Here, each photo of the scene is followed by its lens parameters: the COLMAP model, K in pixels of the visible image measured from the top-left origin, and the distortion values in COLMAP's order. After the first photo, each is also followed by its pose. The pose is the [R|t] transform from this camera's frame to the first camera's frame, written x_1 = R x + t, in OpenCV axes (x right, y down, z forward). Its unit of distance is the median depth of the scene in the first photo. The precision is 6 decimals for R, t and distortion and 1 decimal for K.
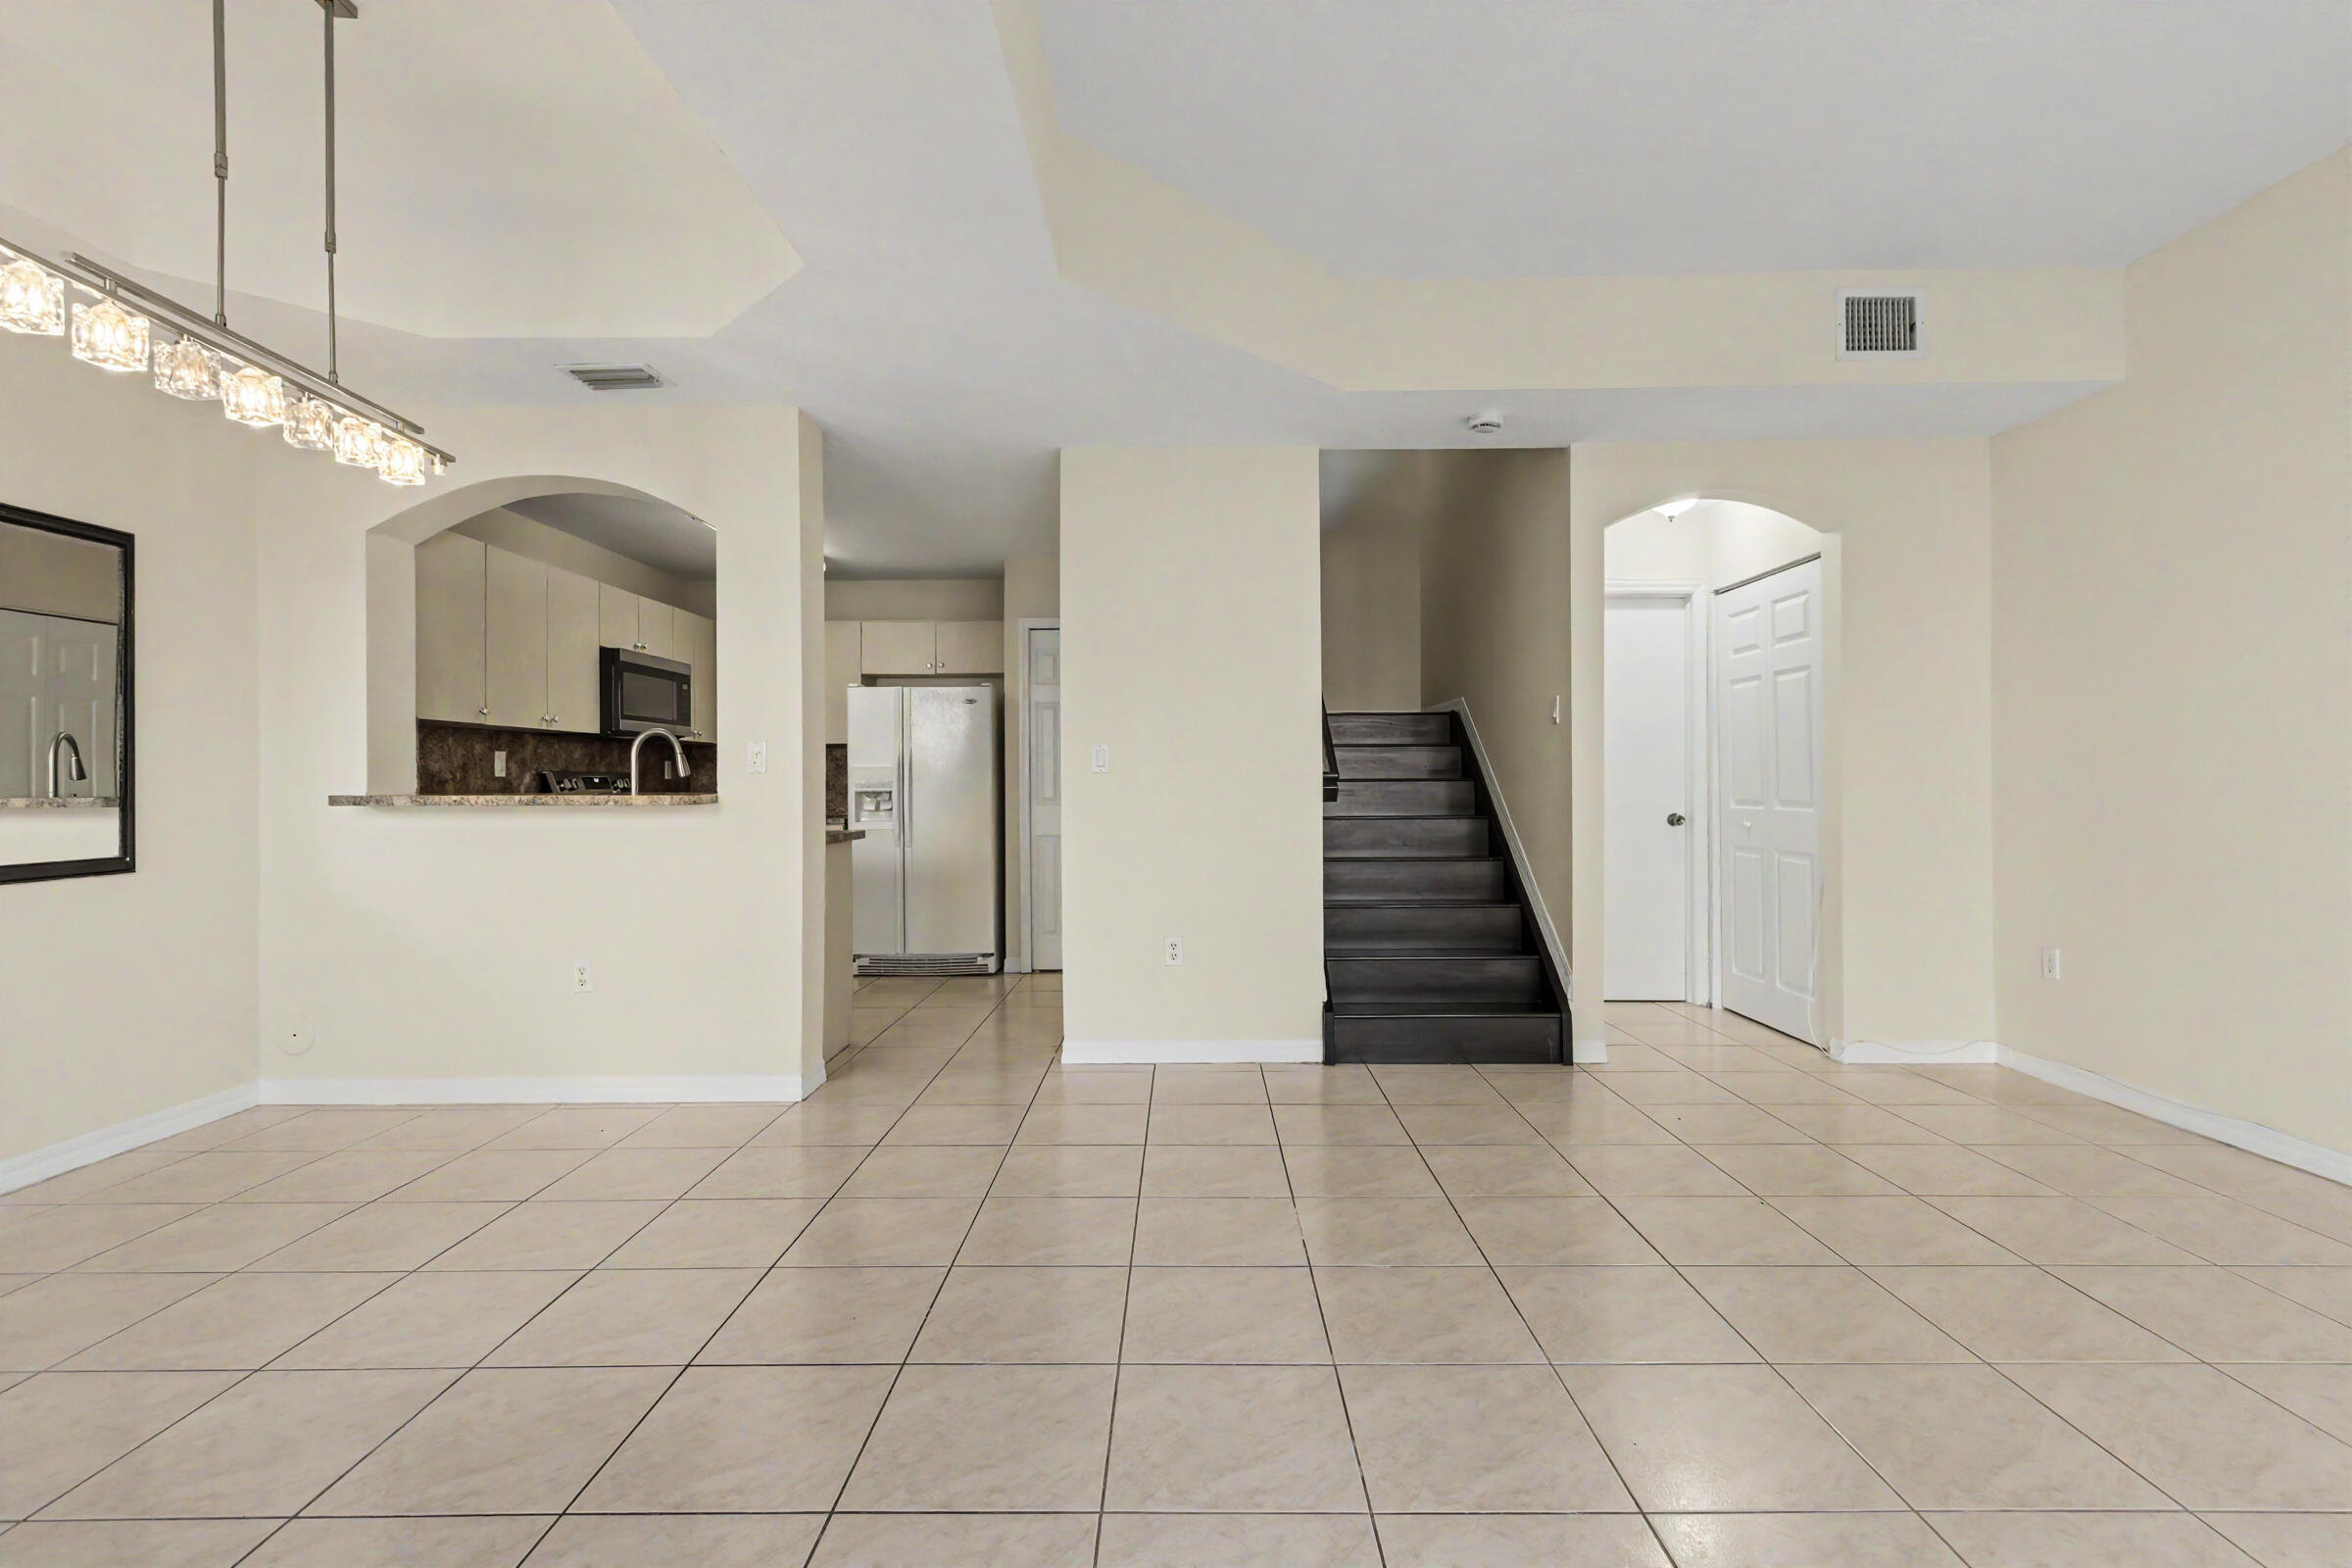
lens RADIAL K [[1074.4, 0, 1183.3], [0, 1074.4, 777.1], [0, 0, 1]] dist [0.001474, -0.000268]
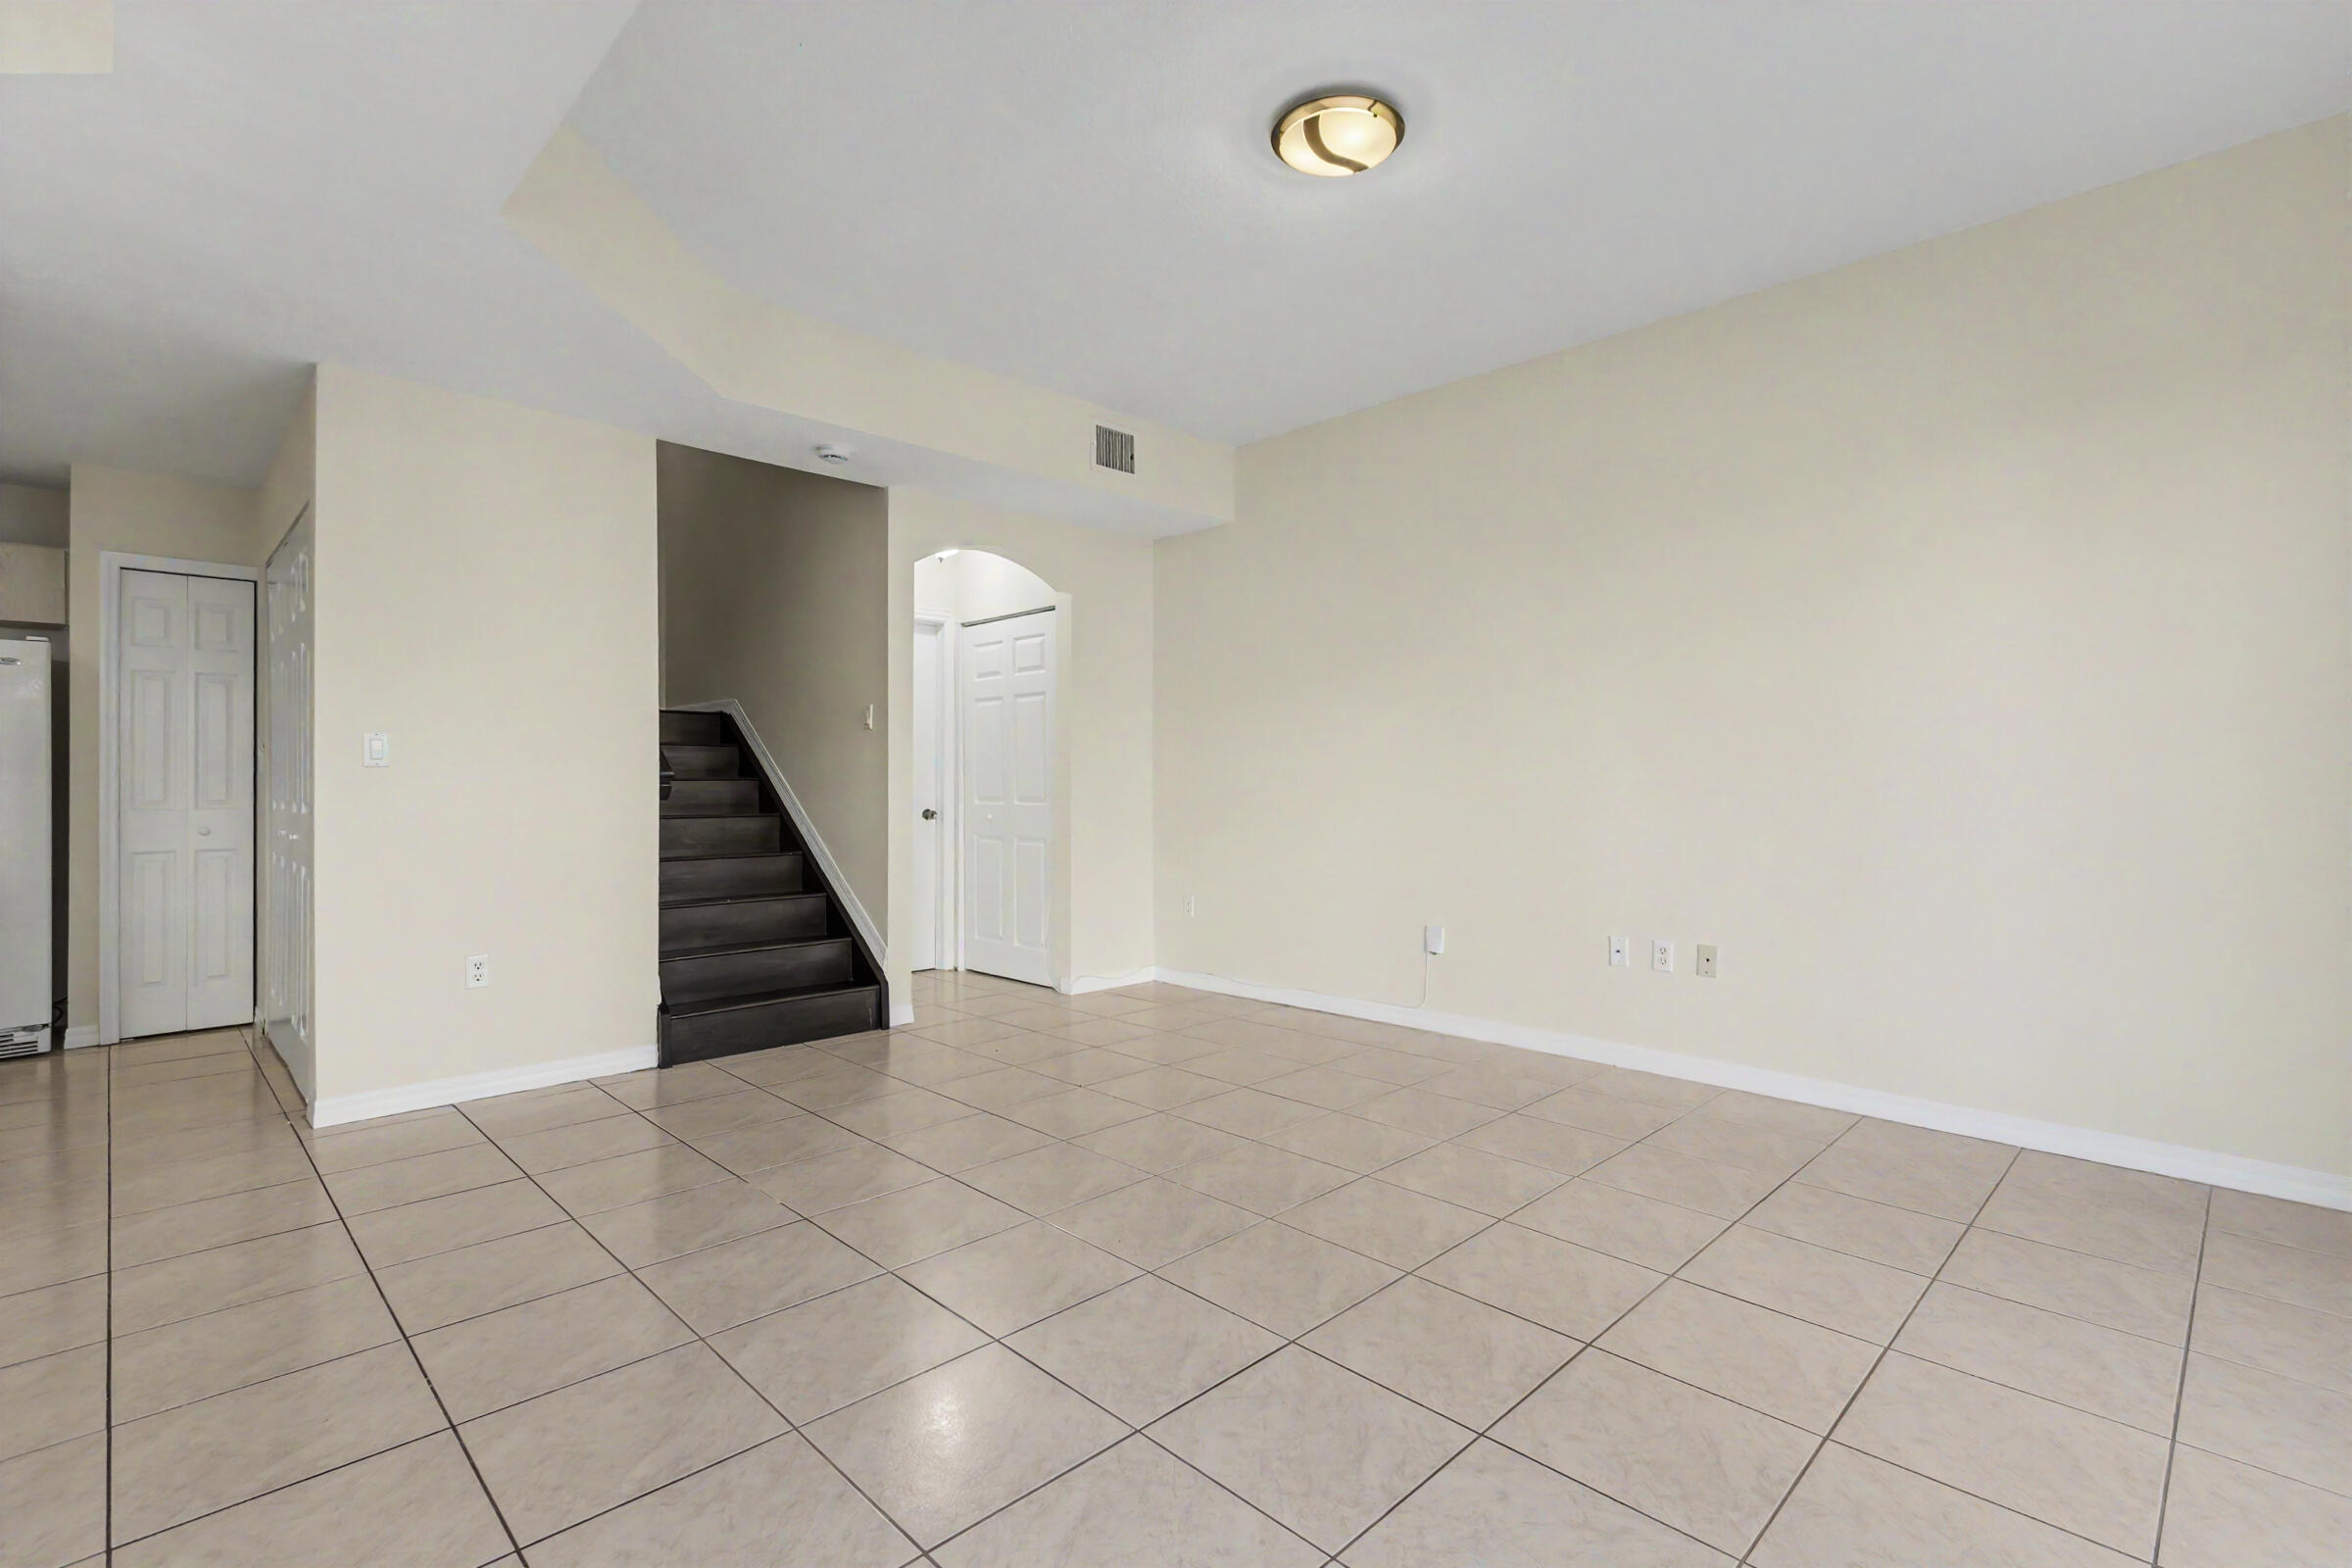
lens RADIAL K [[1076.4, 0, 1182.7], [0, 1076.4, 776.3], [0, 0, 1]] dist [0.005152, 0.000107]
pose [[0.705863, 0.008331, 0.708300, -0.229753], [-0.005432, 0.999965, -0.006348, 0.004869], [-0.708328, 0.000634, 0.705883, -0.030487]]
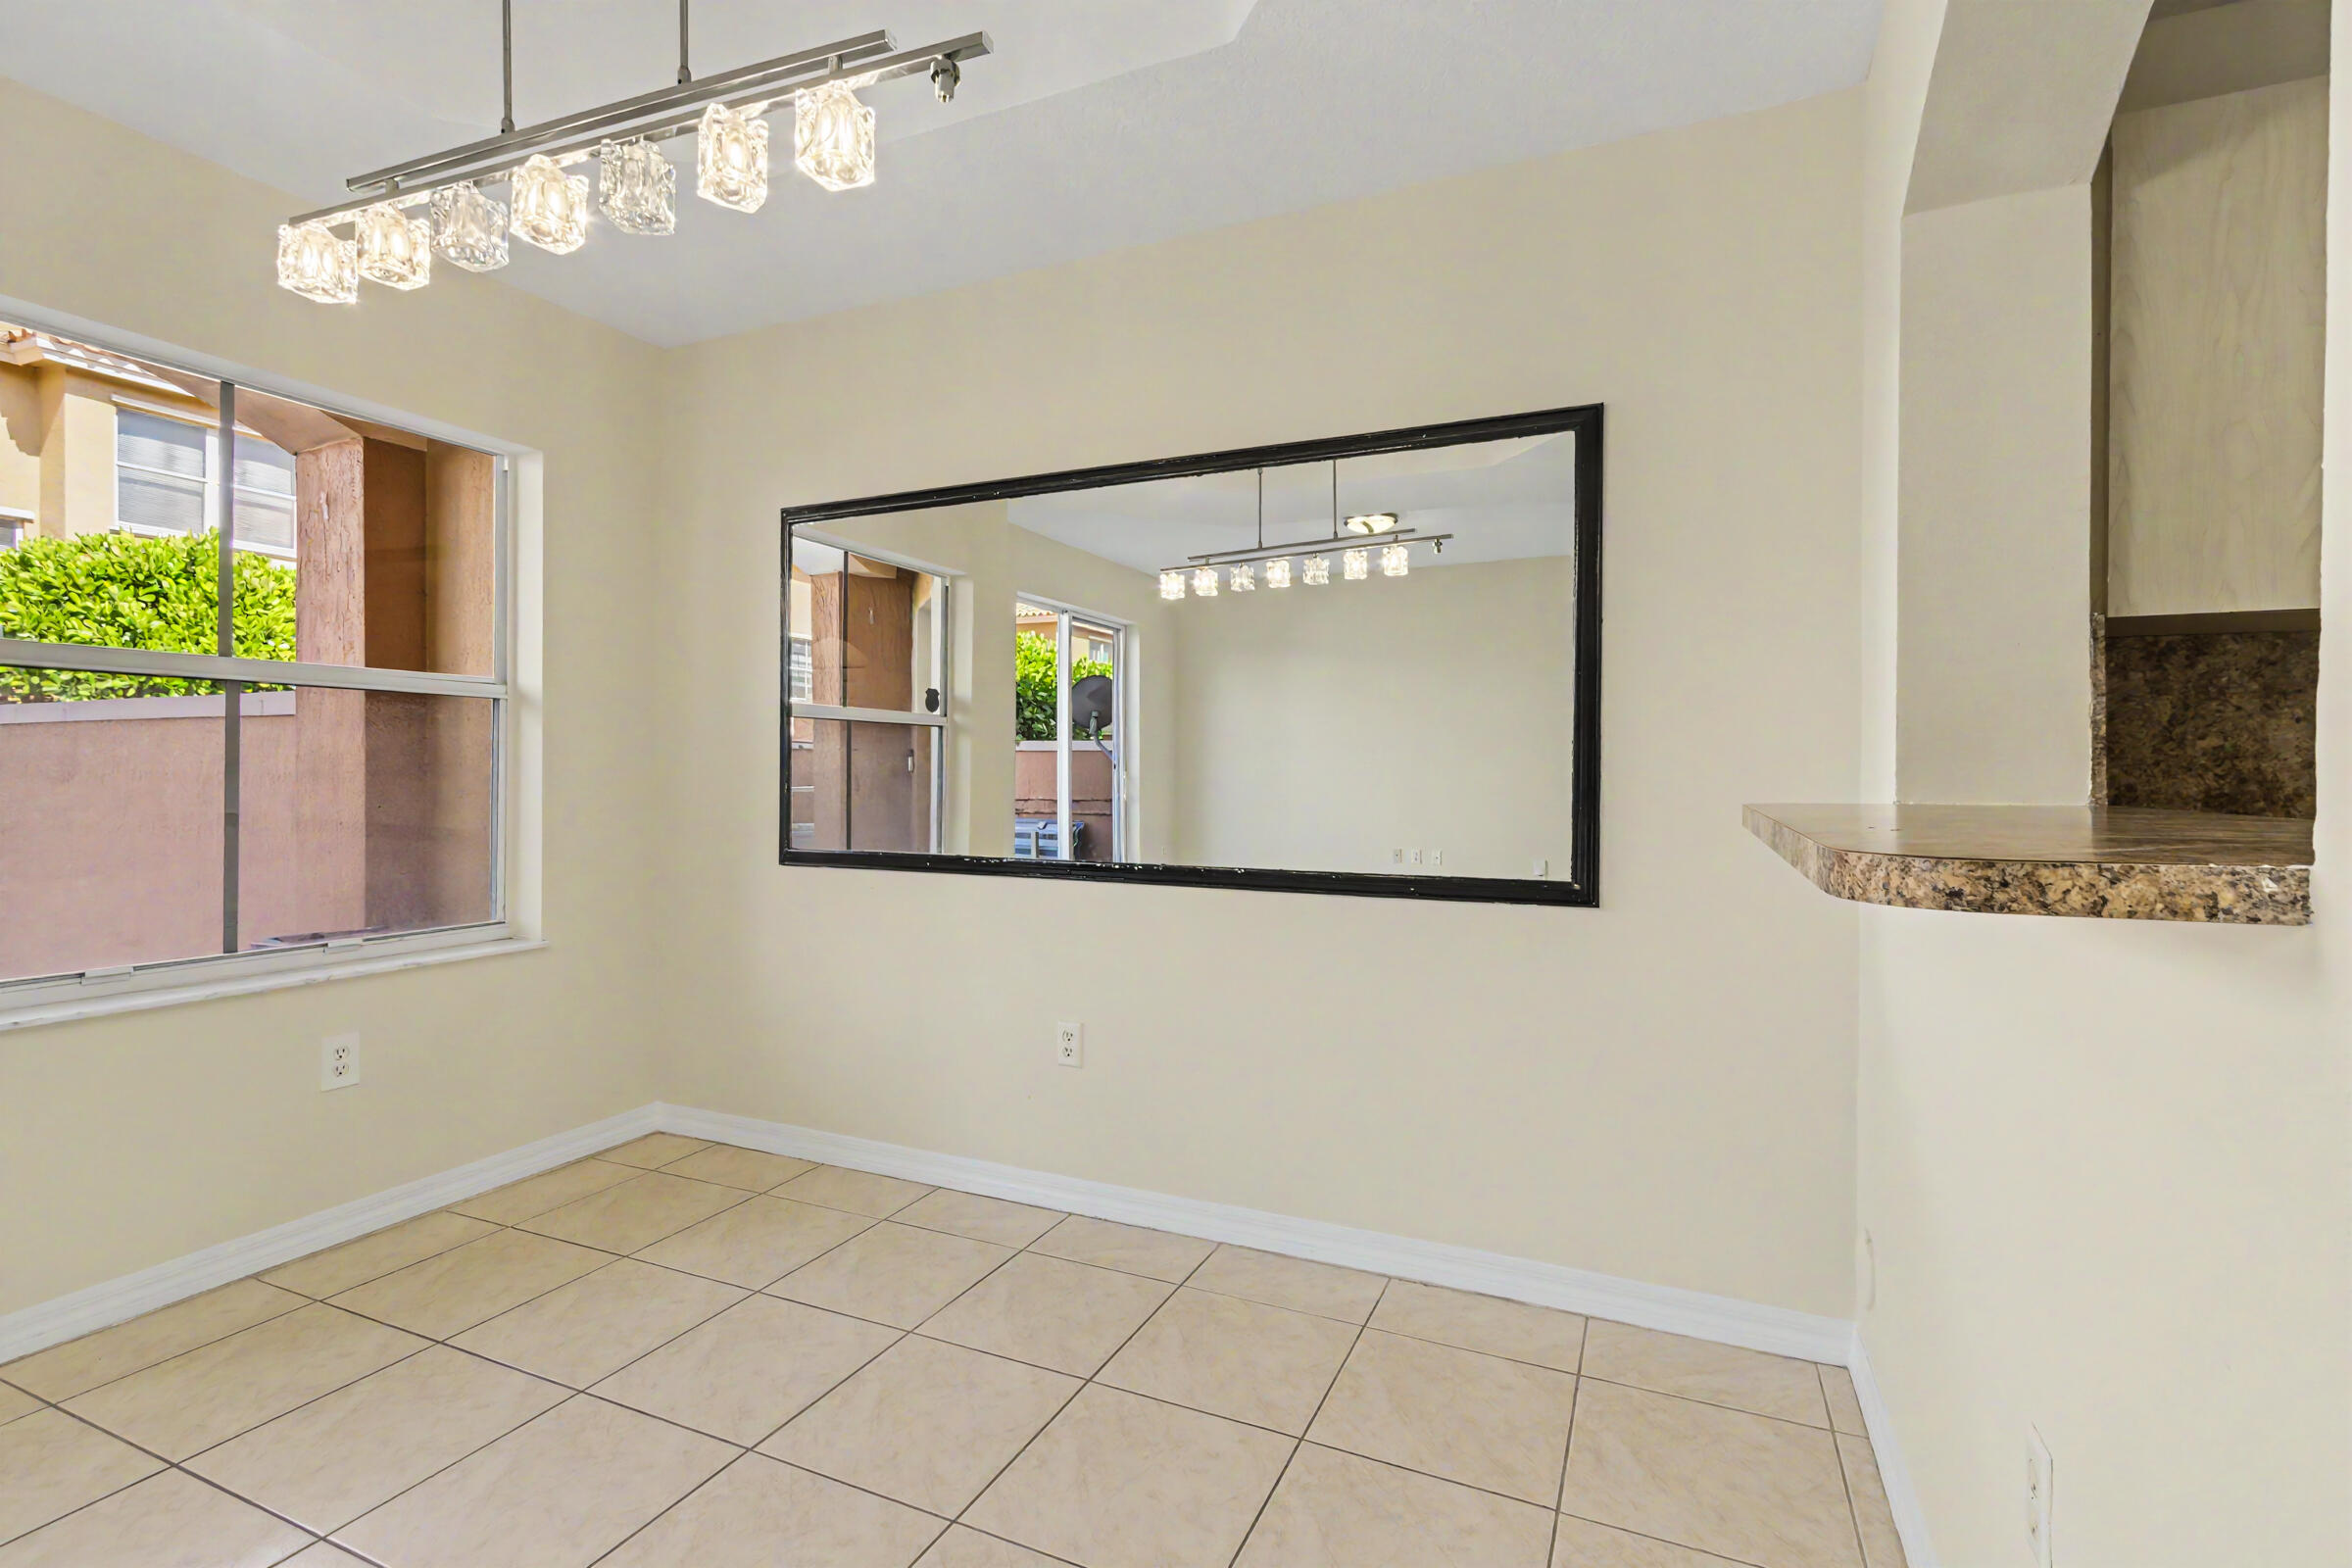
lens RADIAL K [[1076.4, 0, 1182.7], [0, 1076.4, 776.3], [0, 0, 1]] dist [0.005152, 0.000107]
pose [[-0.409082, 0.007261, -0.912469, -0.201475], [0.001467, 0.999972, 0.007299, 0.001031], [0.912496, 0.001647, -0.409082, 0.818922]]
